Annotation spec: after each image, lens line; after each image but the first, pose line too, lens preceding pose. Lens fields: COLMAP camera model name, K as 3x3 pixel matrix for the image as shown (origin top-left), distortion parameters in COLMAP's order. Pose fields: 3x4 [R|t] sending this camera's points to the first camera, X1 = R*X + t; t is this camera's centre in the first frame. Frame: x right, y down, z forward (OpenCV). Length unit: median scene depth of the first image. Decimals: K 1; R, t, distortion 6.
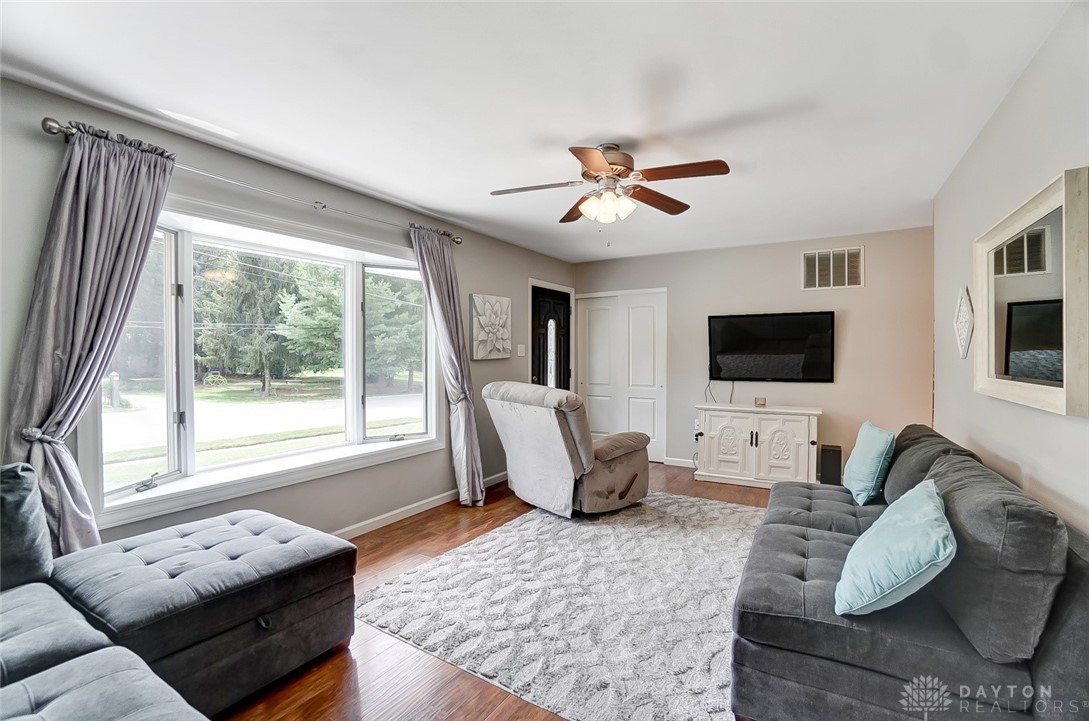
lens RADIAL K [[490.2, 0, 544.5], [0, 490.2, 360.5], [0, 0, 1]] dist [-0.035427, 0.000168]
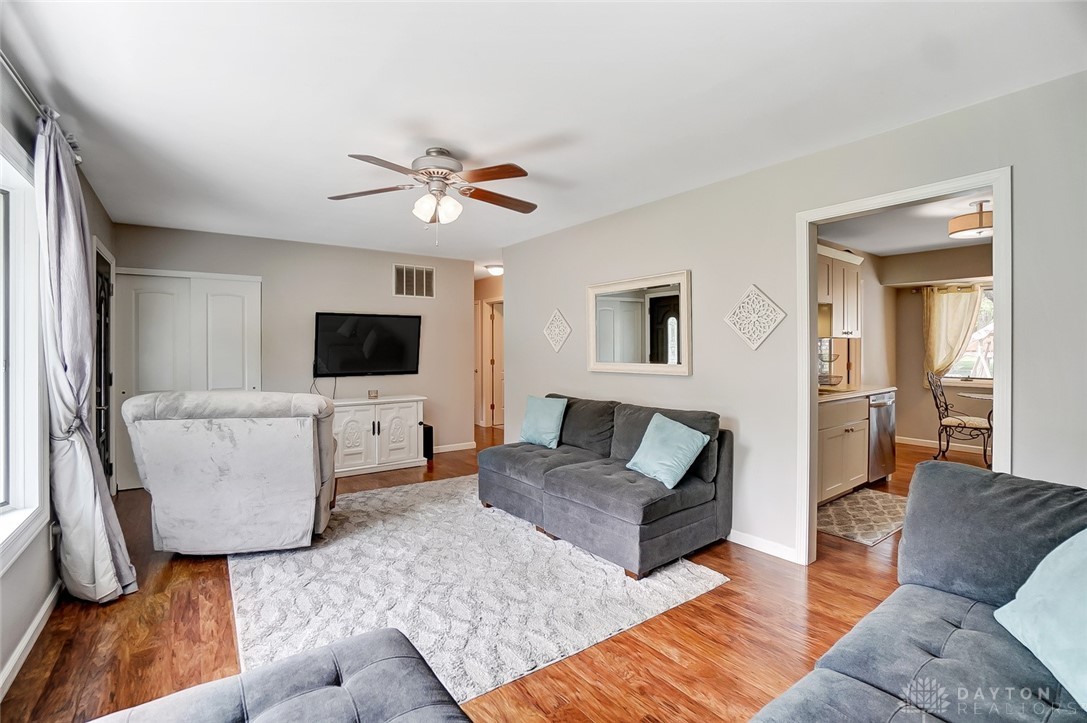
lens RADIAL K [[476.7, 0, 541.4], [0, 476.7, 353.4], [0, 0, 1]] dist [-0.025616, 0.000492]
pose [[0.395330, -0.008796, 0.918497, -0.465852], [0.018525, 0.999827, 0.001601, -0.002015], [-0.918352, 0.016382, 0.395425, 0.269229]]
